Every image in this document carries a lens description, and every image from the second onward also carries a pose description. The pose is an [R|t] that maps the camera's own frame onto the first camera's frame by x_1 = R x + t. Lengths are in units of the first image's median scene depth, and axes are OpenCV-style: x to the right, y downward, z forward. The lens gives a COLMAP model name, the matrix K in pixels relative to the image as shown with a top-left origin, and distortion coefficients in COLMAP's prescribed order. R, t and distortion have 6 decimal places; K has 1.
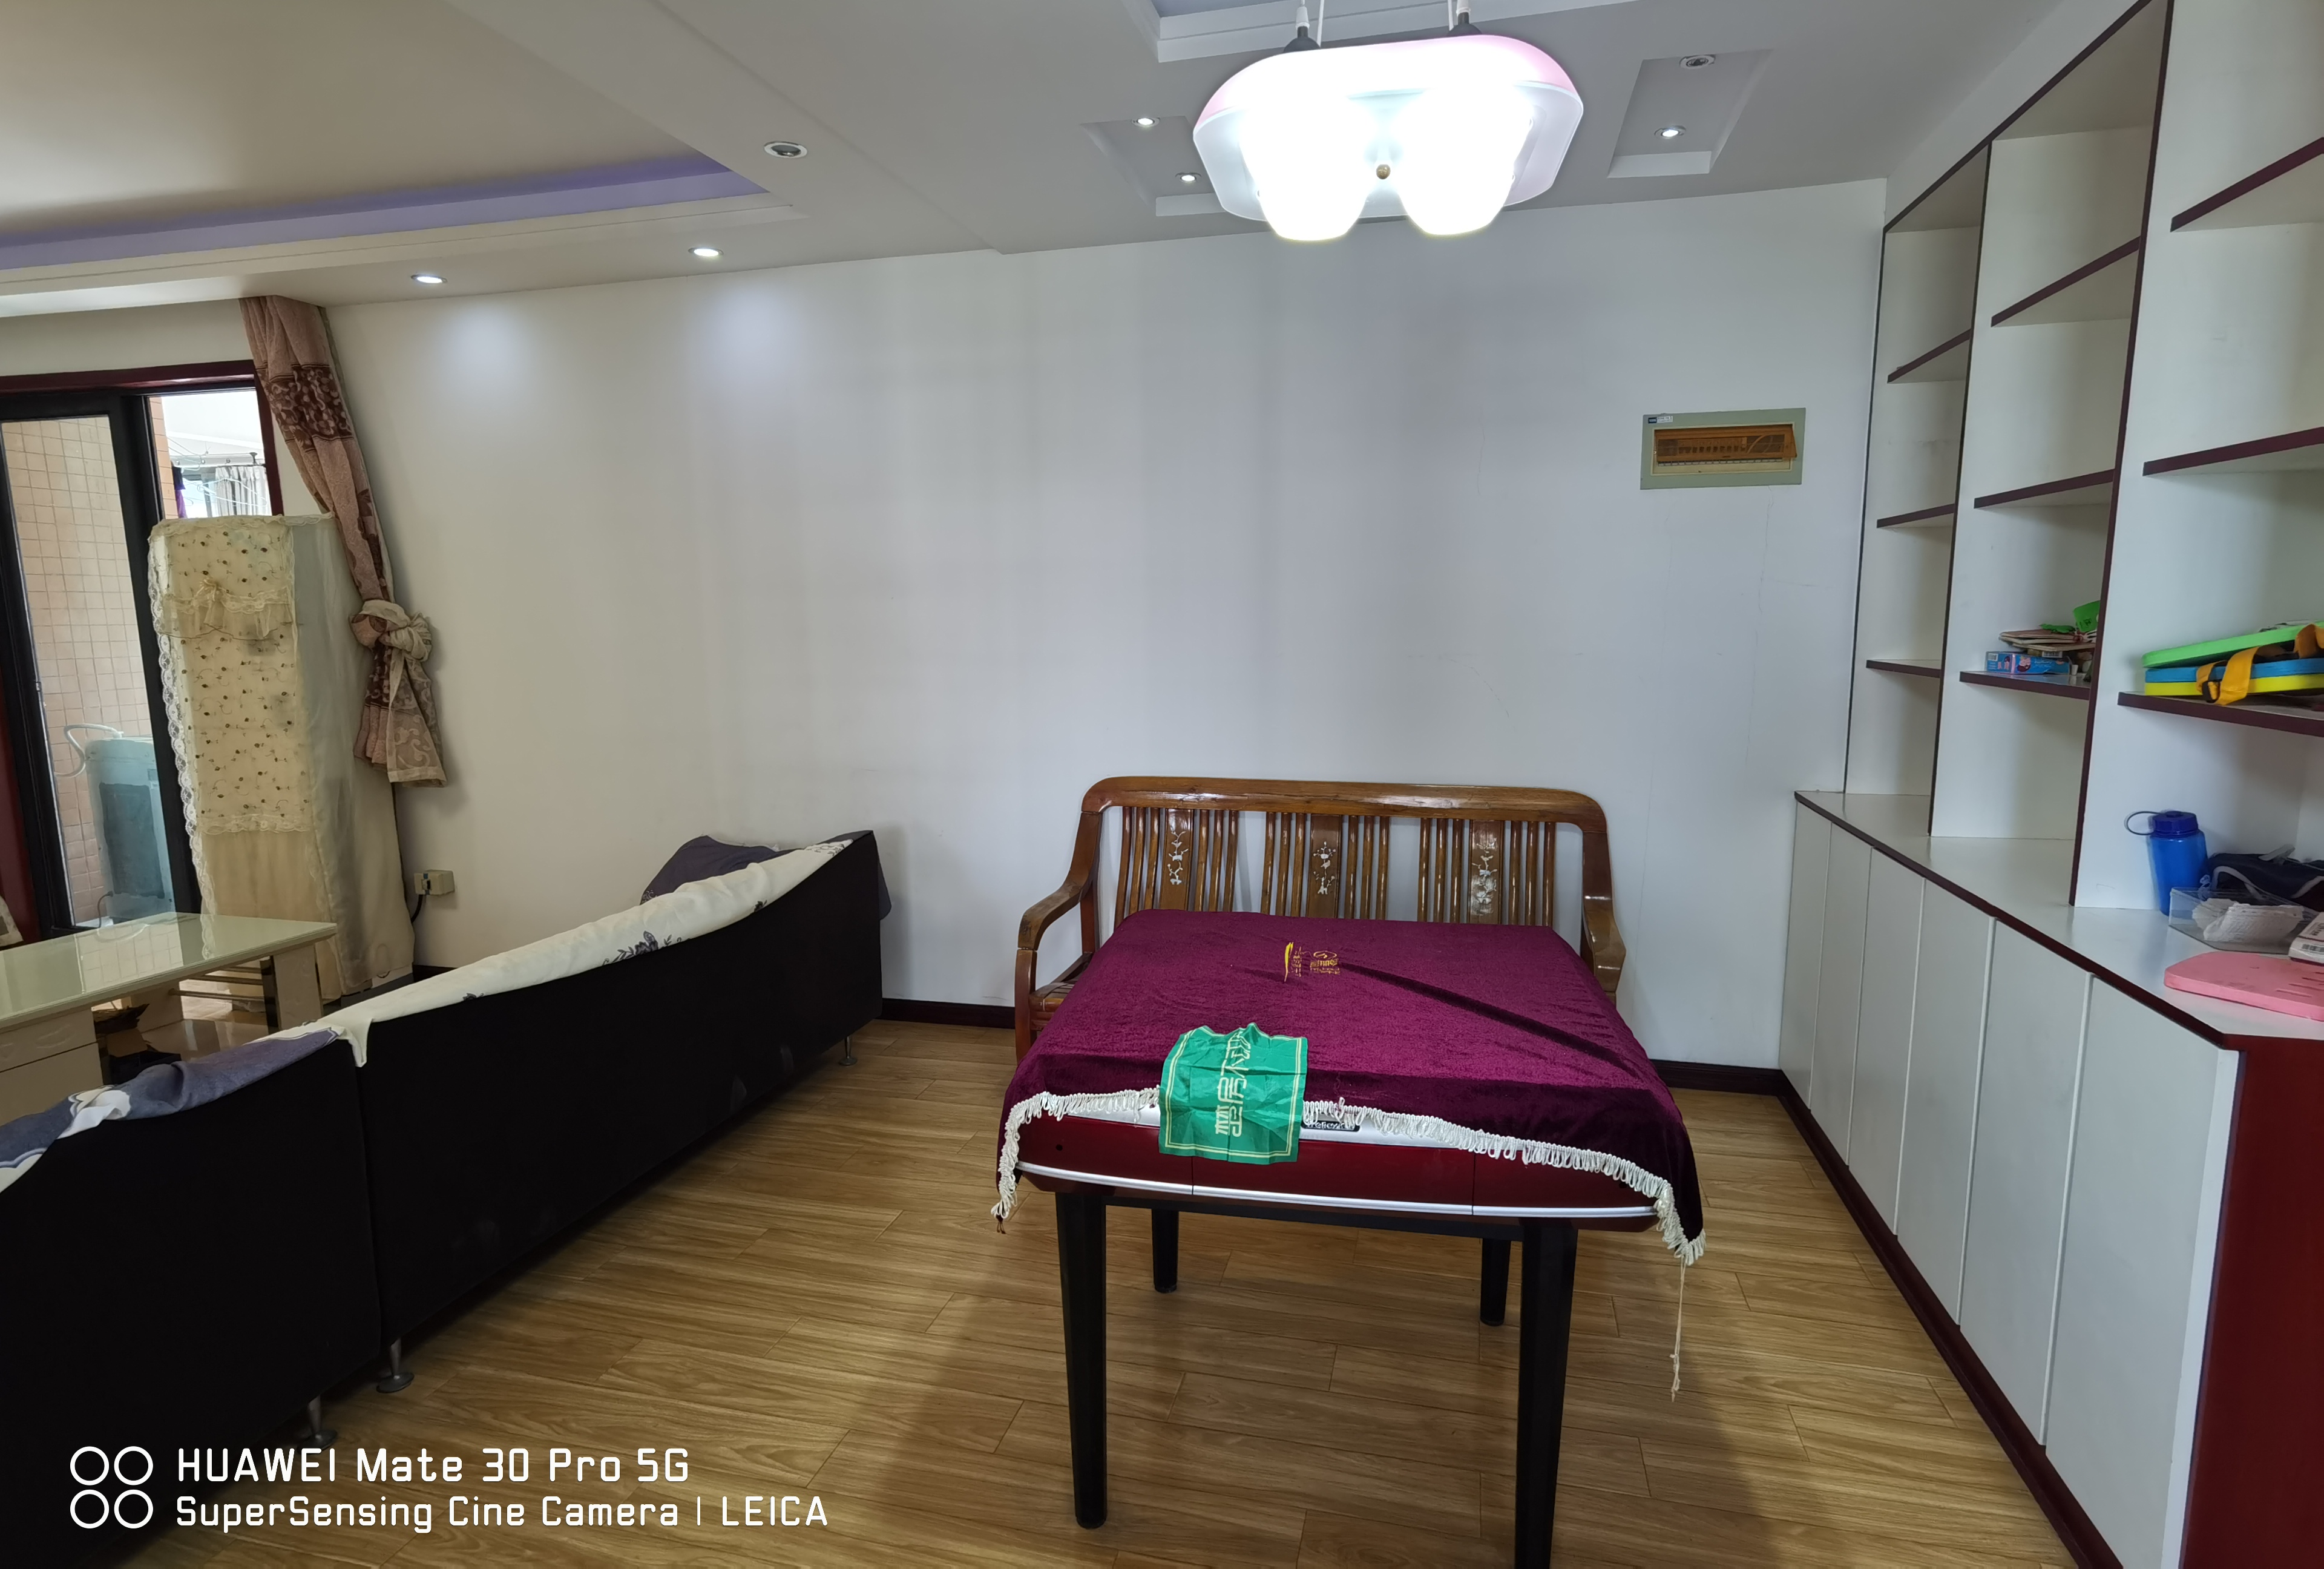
lens RADIAL K [[1196.6, 0, 1173.5], [0, 1196.6, 779.4], [0, 0, 1]] dist [0.011292, -0.002190]
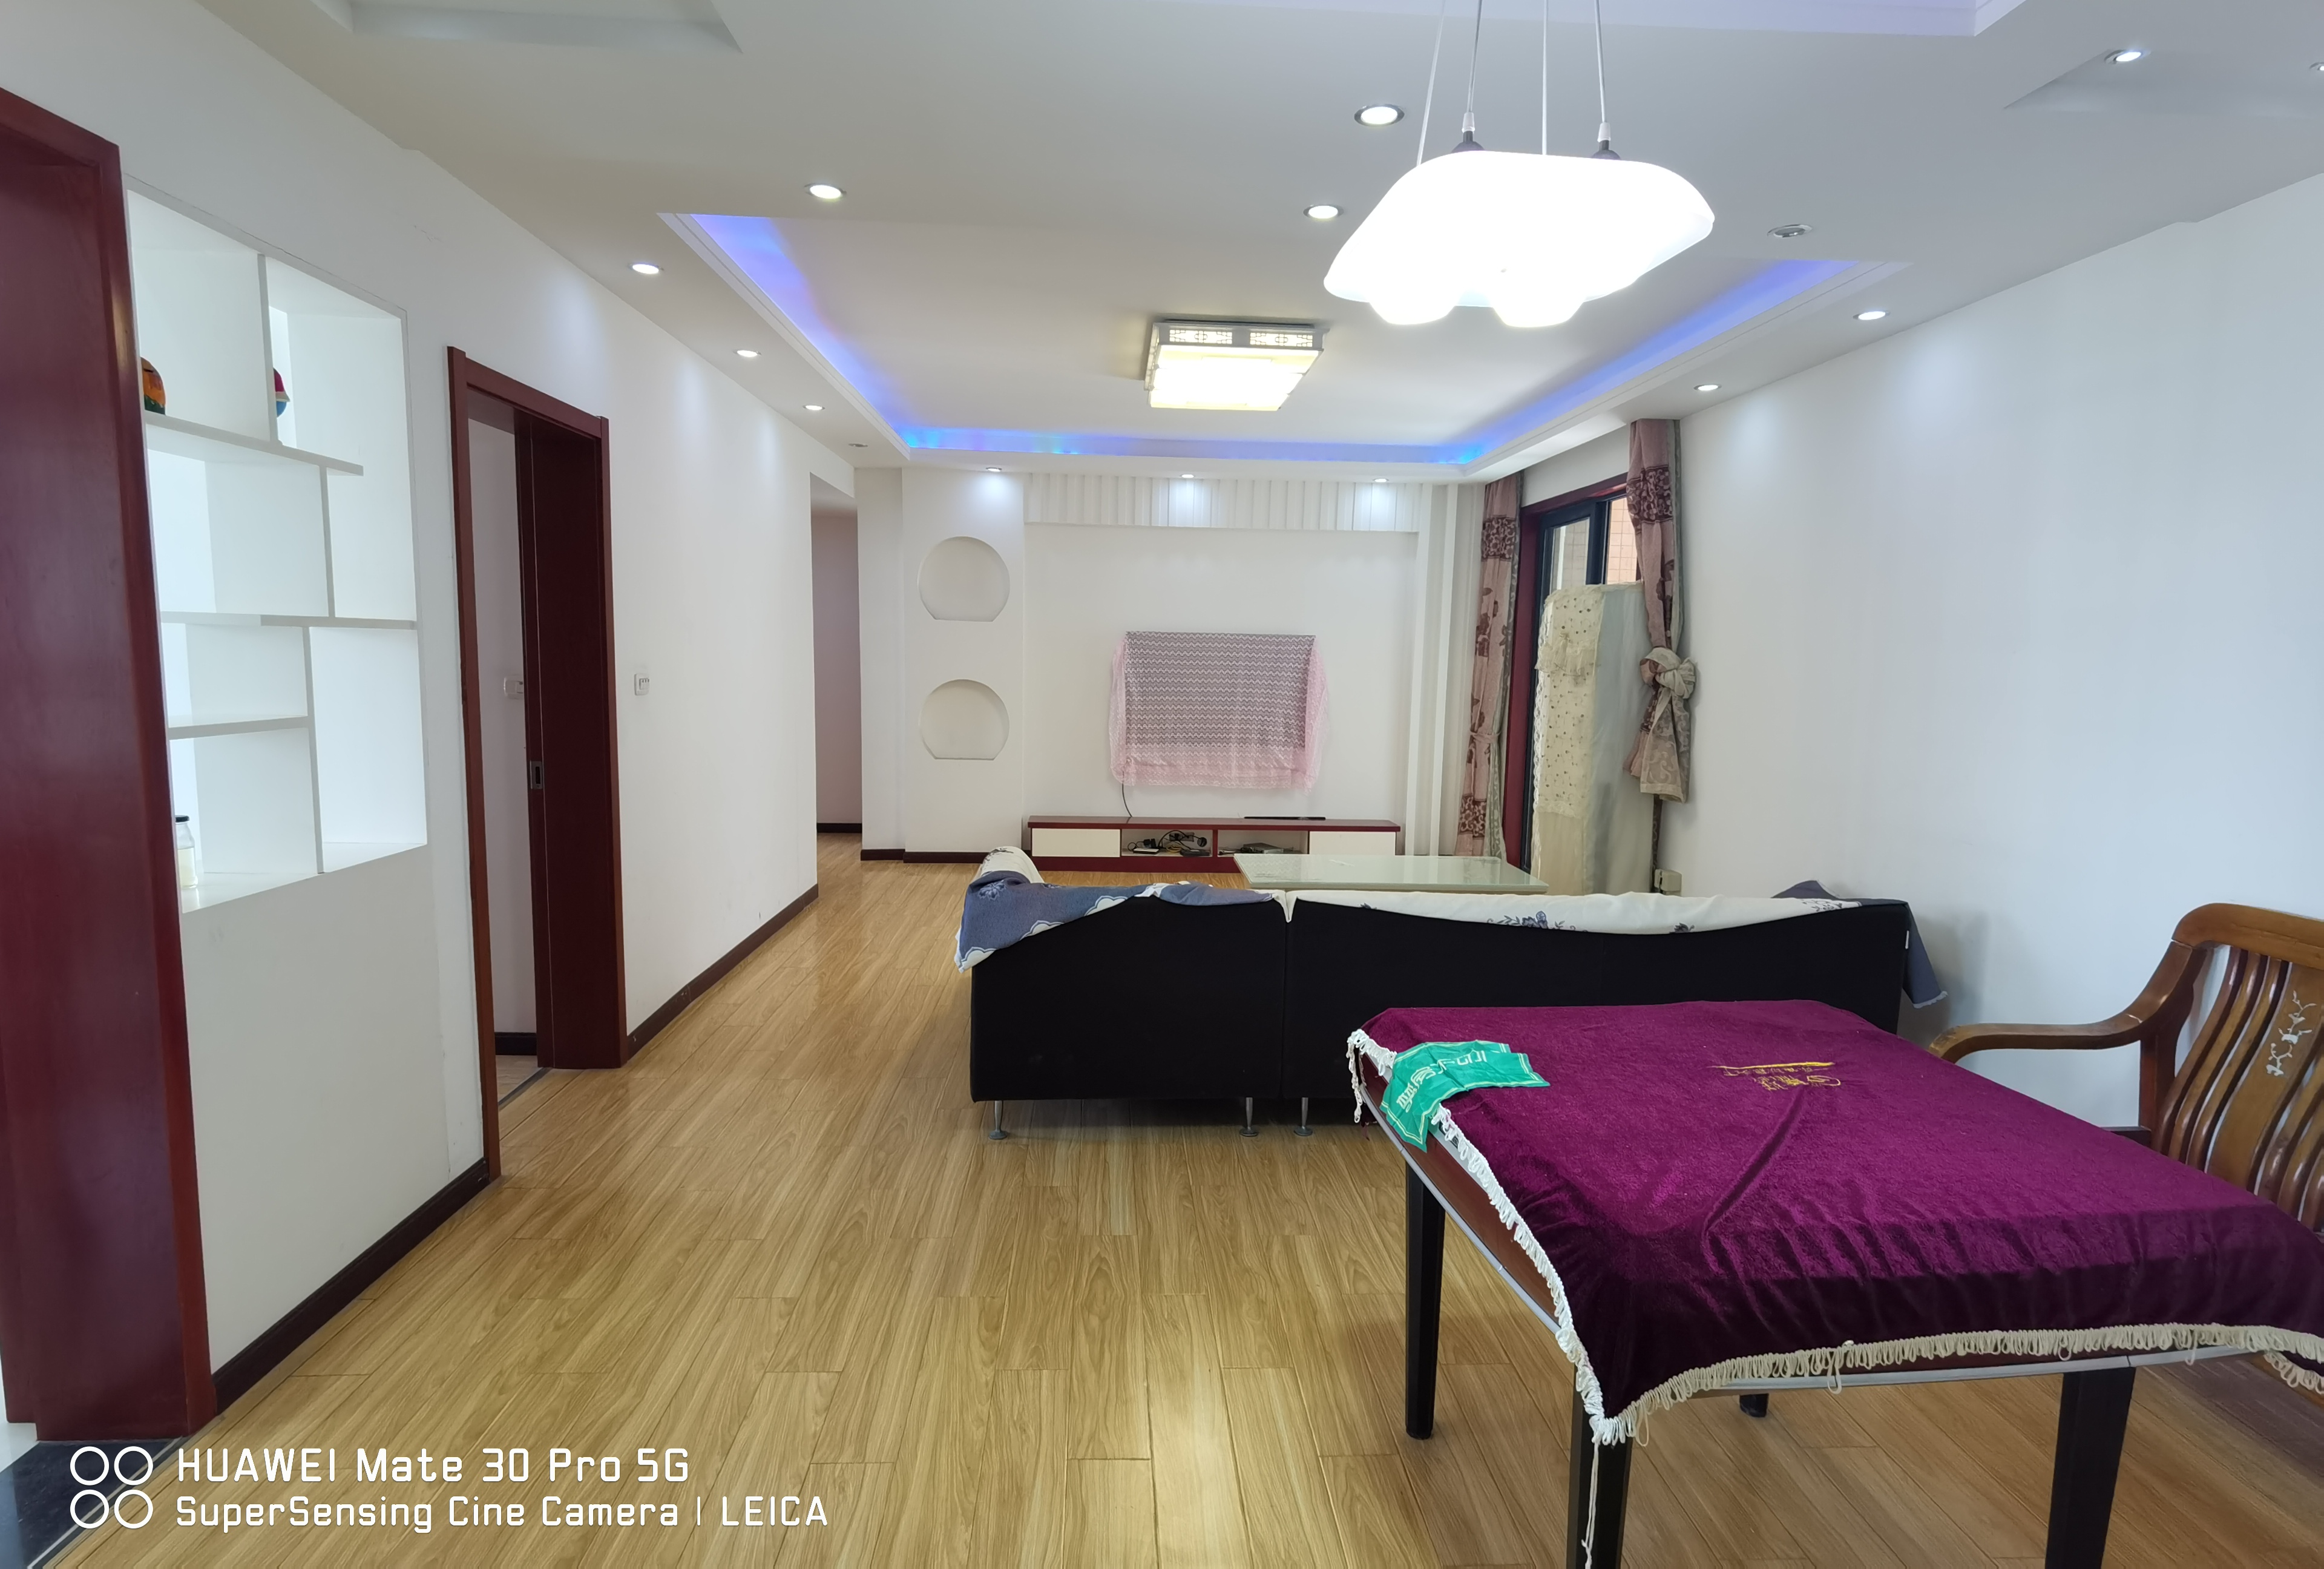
lens RADIAL K [[1196.6, 0, 1173.5], [0, 1196.6, 779.4], [0, 0, 1]] dist [0.011292, -0.002190]
pose [[0.311094, 0.122478, -0.942454, 0.394644], [-0.161465, 0.984056, 0.074587, -0.026477], [0.936563, 0.128970, 0.325910, 0.140160]]
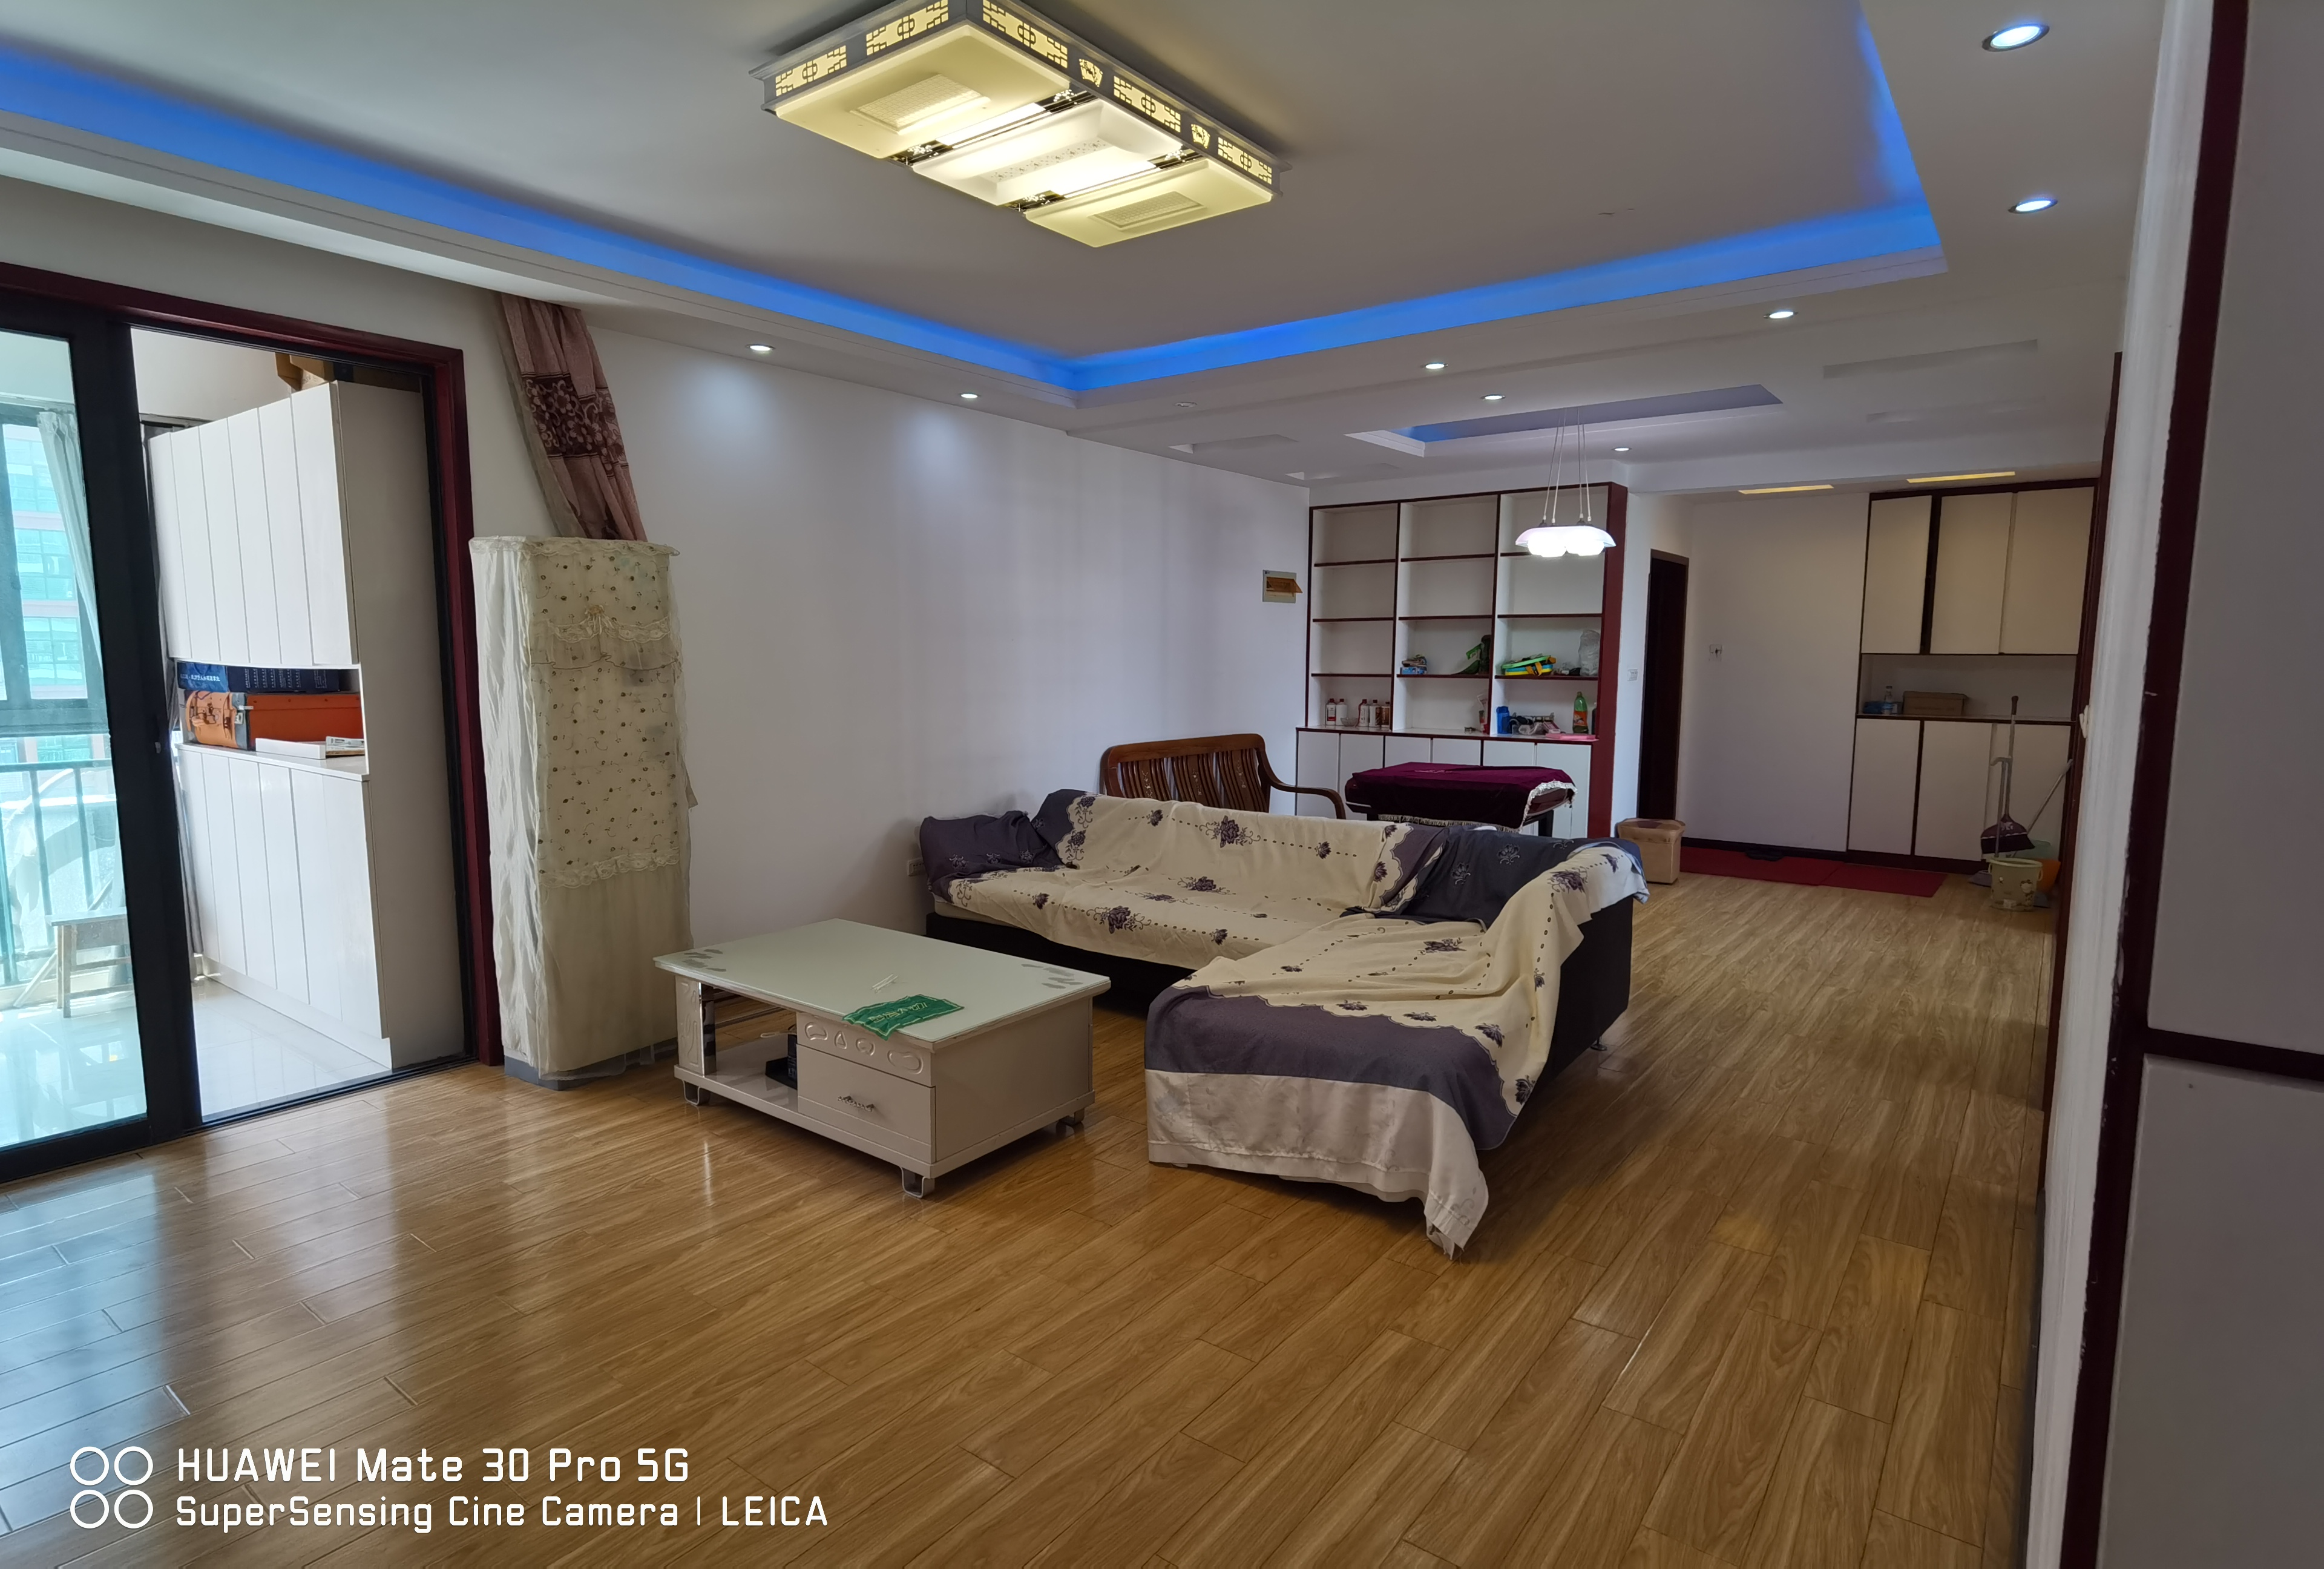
lens RADIAL K [[1192.2, 0, 1162.0], [0, 1192.2, 784.5], [0, 0, 1]] dist [-0.004252, -0.001046]
pose [[0.383211, -0.090564, 0.919210, -1.475809], [0.124041, 0.991213, 0.045947, -0.017006], [-0.915294, 0.096412, 0.391077, 0.251864]]
